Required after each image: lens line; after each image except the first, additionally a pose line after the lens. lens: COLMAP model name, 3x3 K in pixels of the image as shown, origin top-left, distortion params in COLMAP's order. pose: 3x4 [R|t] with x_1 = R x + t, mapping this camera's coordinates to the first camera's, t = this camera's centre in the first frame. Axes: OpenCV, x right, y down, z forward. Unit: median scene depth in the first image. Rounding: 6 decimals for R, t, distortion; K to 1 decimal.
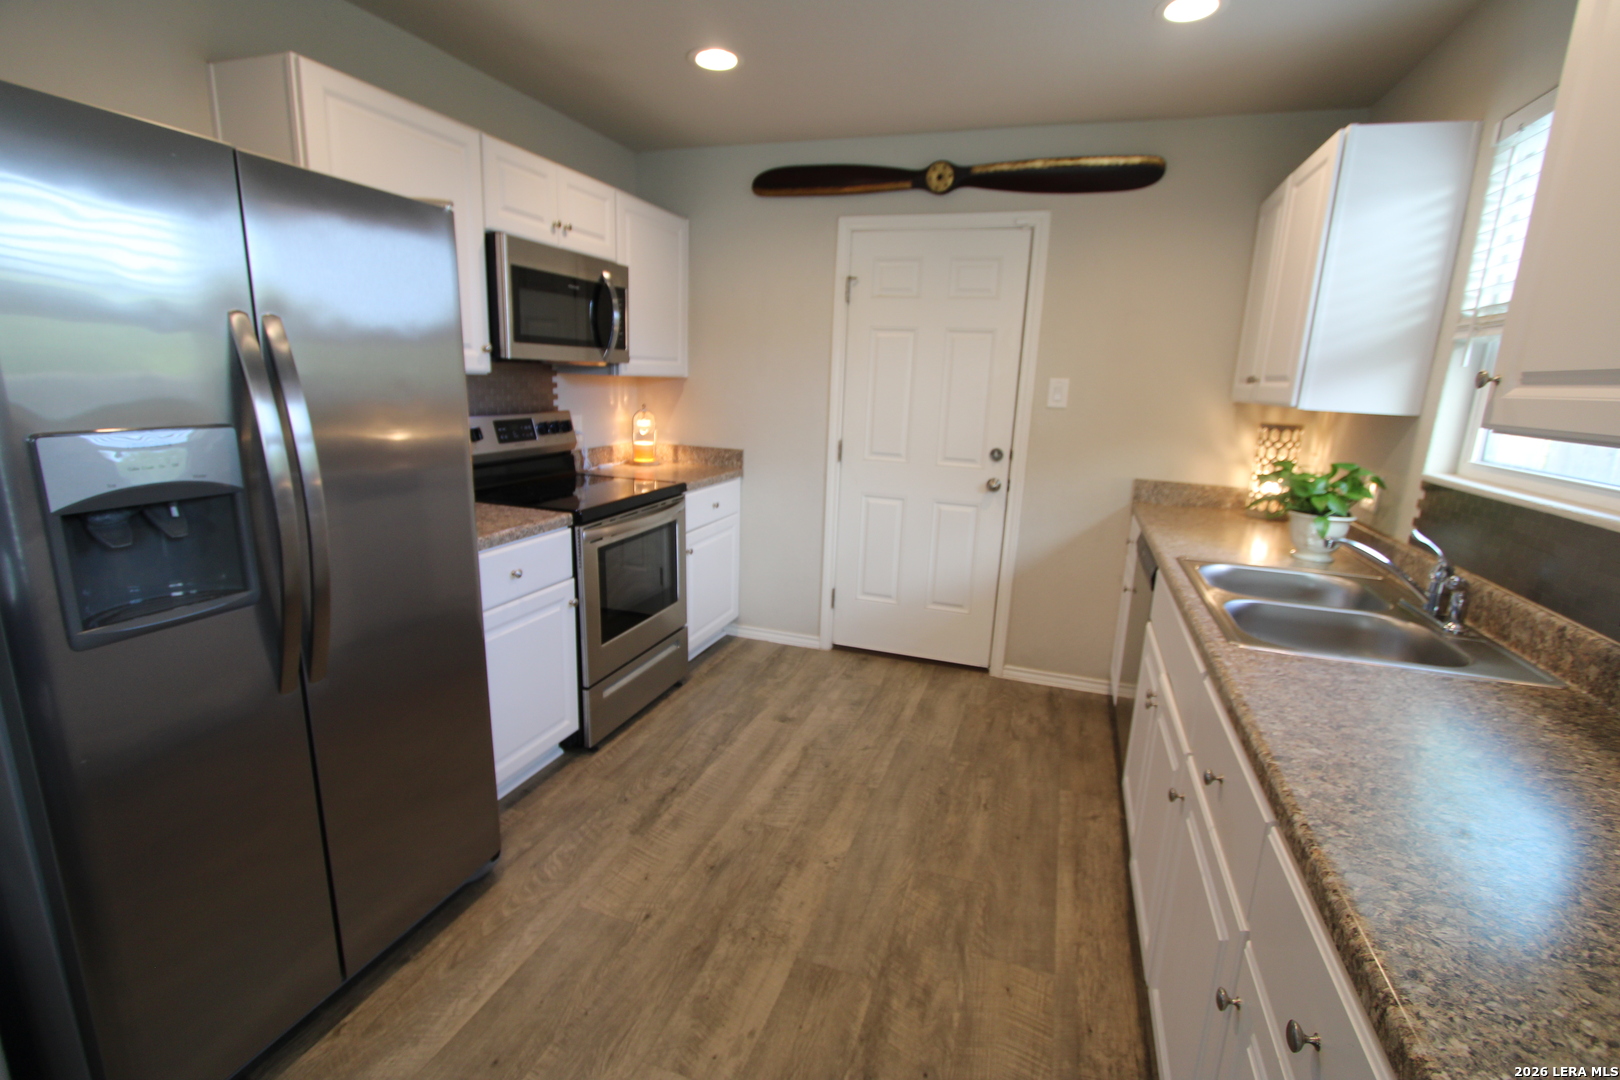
lens RADIAL K [[750.1, 0, 804.4], [0, 750.1, 544.1], [0, 0, 1]] dist [-0.015727, -0.001144]
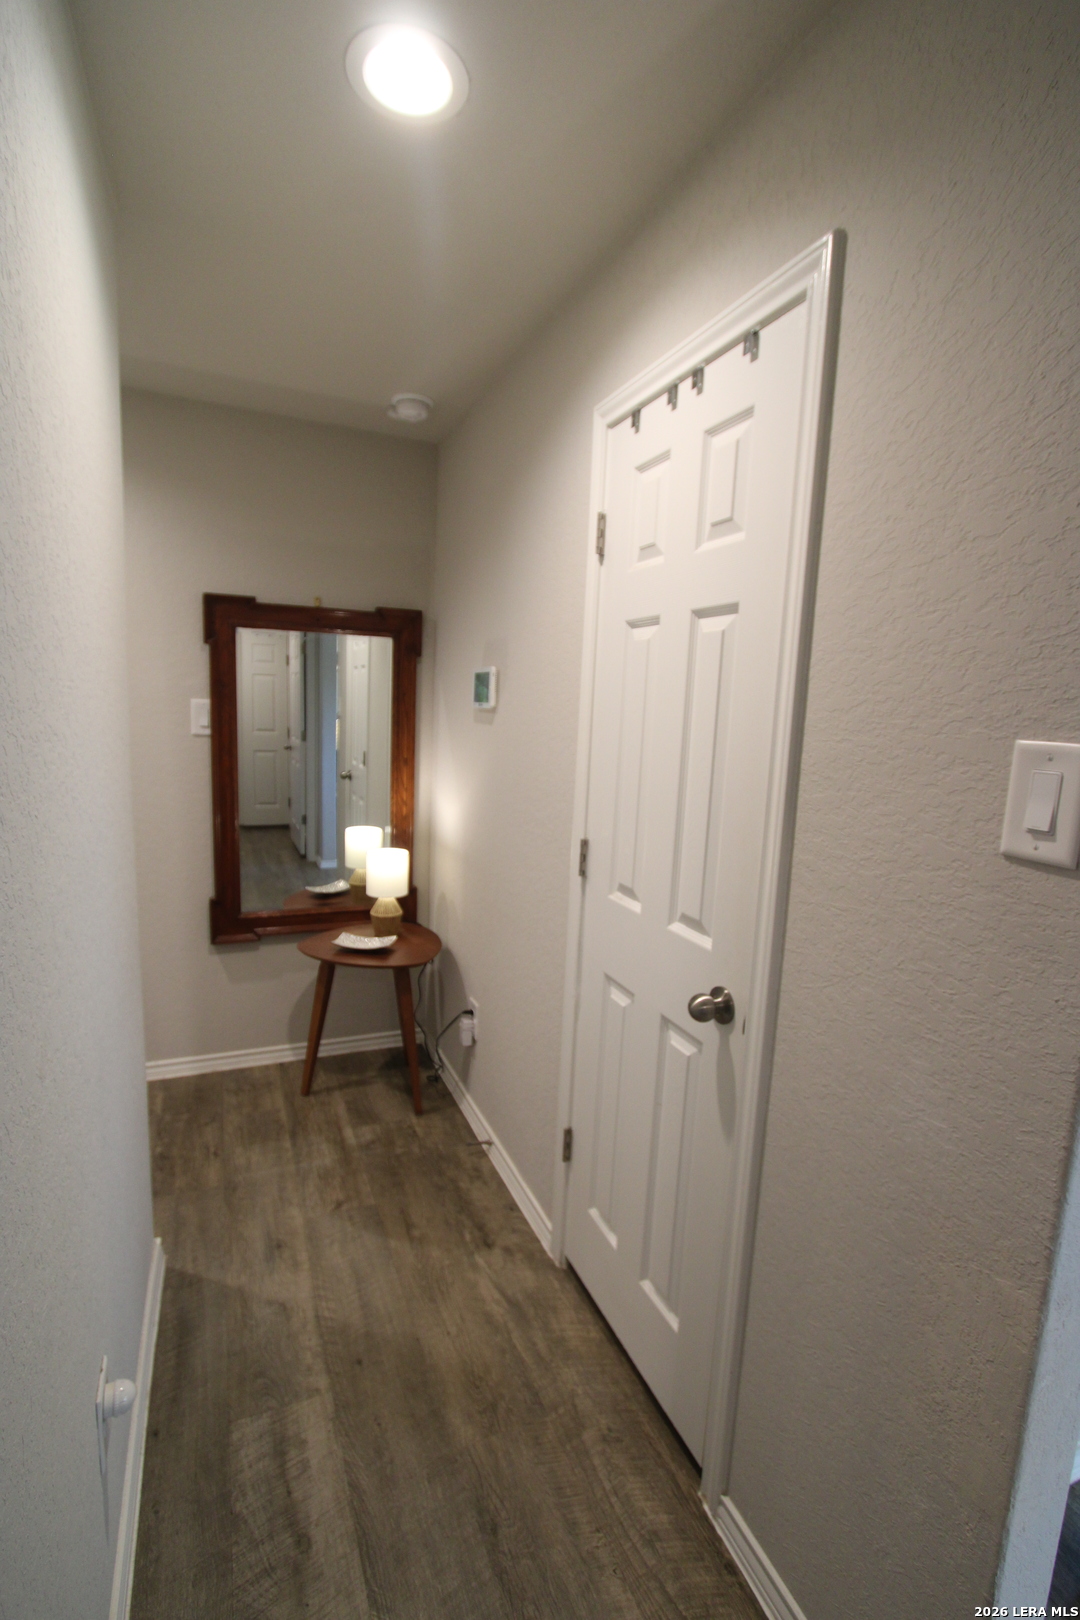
lens RADIAL K [[750.1, 0, 539.6], [0, 750.1, 818.1], [0, 0, 1]] dist [-0.015727, -0.001144]
pose [[0.743264, -0.099149, 0.661610, -0.033108], [0.140444, 0.990044, -0.009409, -0.000153], [-0.654091, 0.099912, 0.749789, -0.008870]]
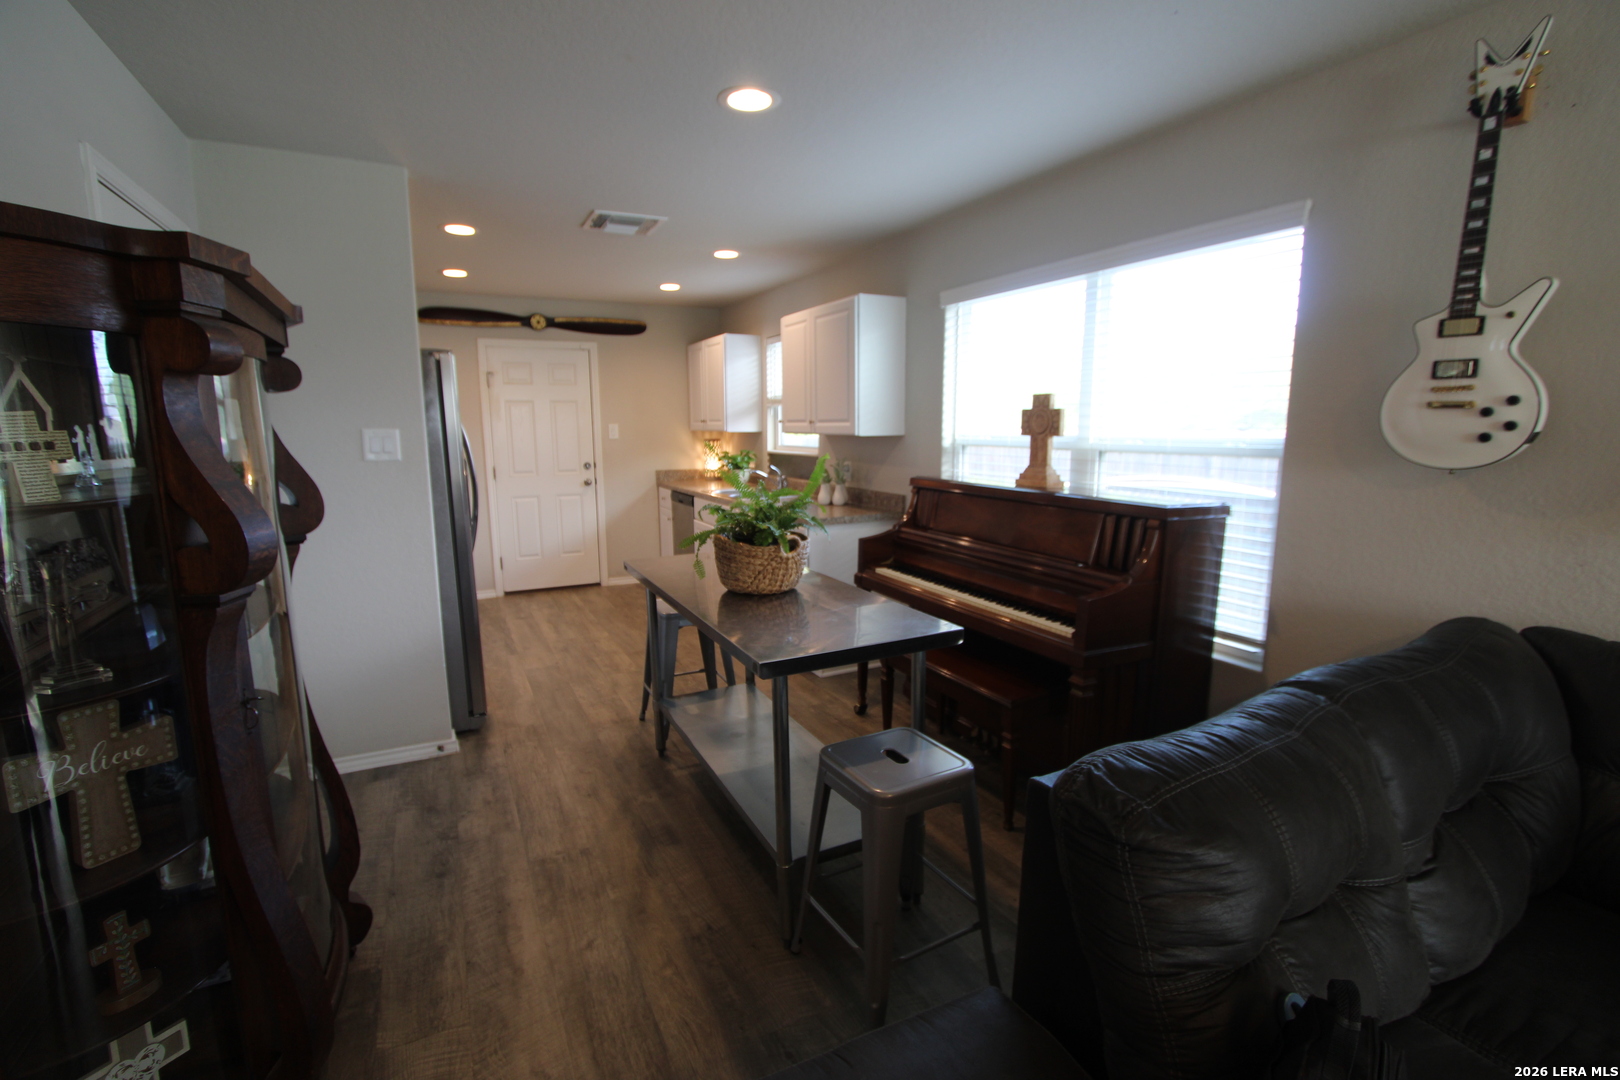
lens RADIAL K [[750.1, 0, 807.4], [0, 750.1, 543.1], [0, 0, 1]] dist [-0.015727, -0.001144]
pose [[0.701737, -0.158209, 0.694648, -0.769969], [0.191558, 0.981025, 0.029920, 0.134183], [-0.686201, 0.112070, 0.718727, -0.787463]]
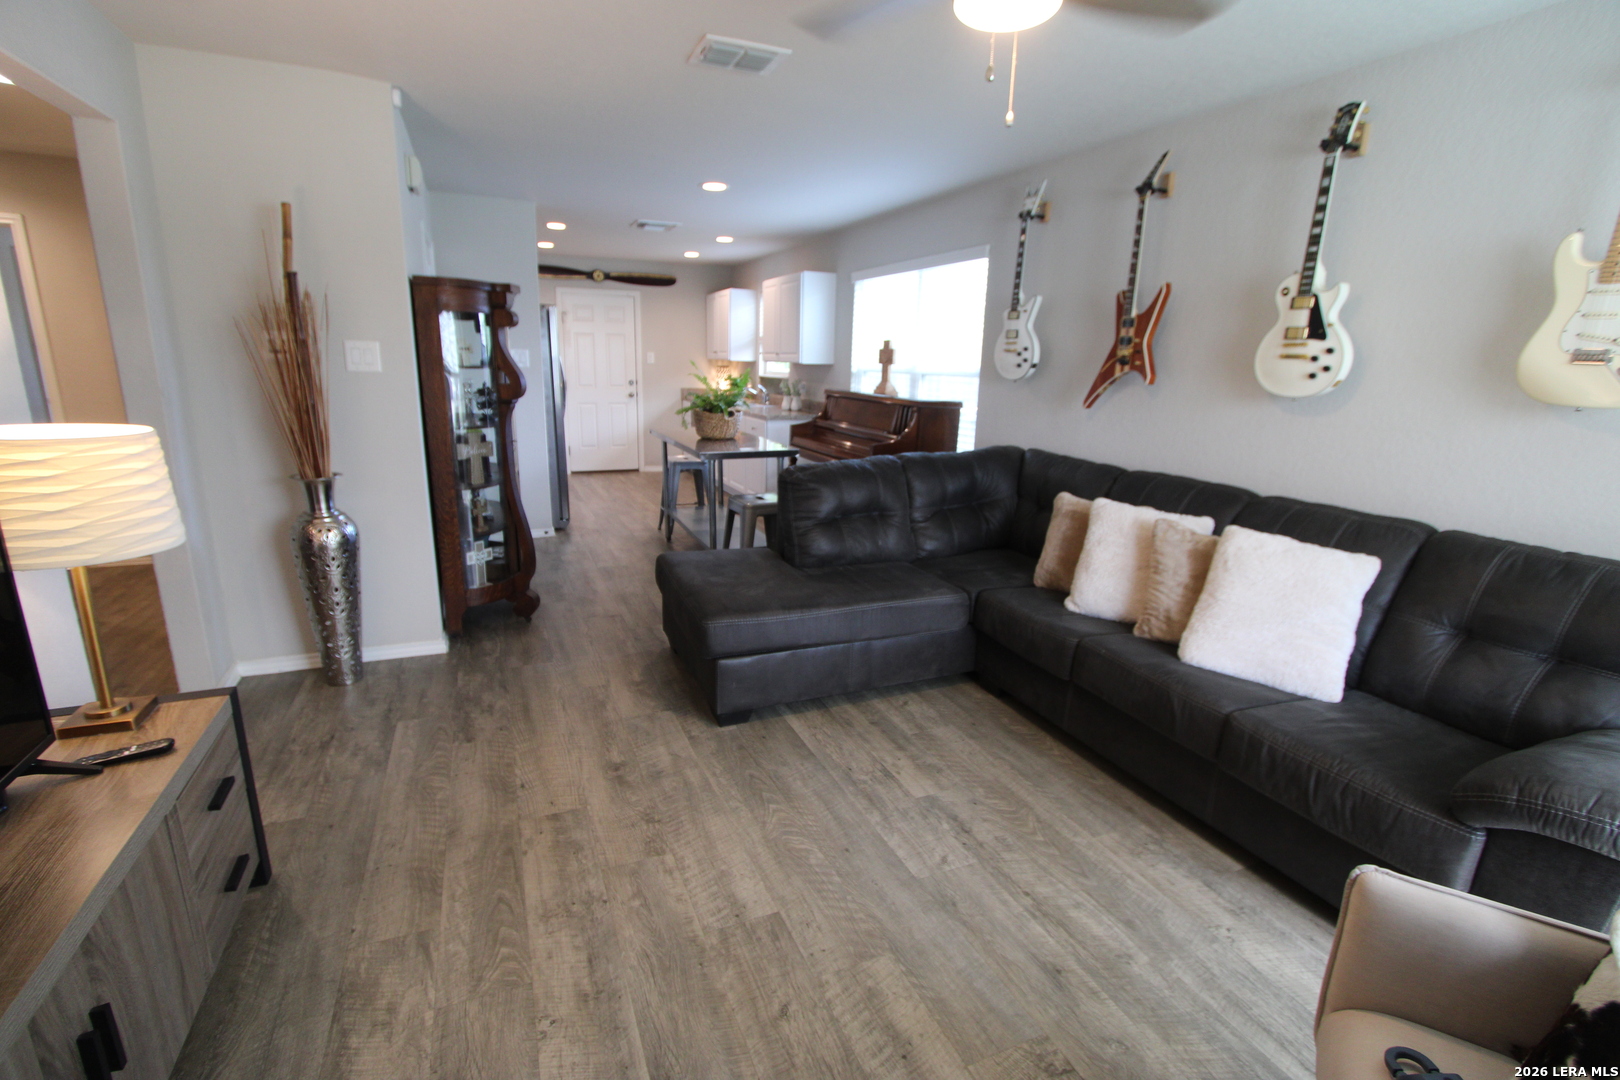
lens RADIAL K [[750.1, 0, 804.1], [0, 750.1, 542.6], [0, 0, 1]] dist [-0.015727, -0.001144]
pose [[0.747194, -0.181867, 0.639238, -1.168636], [0.154450, 0.983014, 0.099139, 0.288355], [-0.646410, 0.024654, 0.762592, -1.493510]]
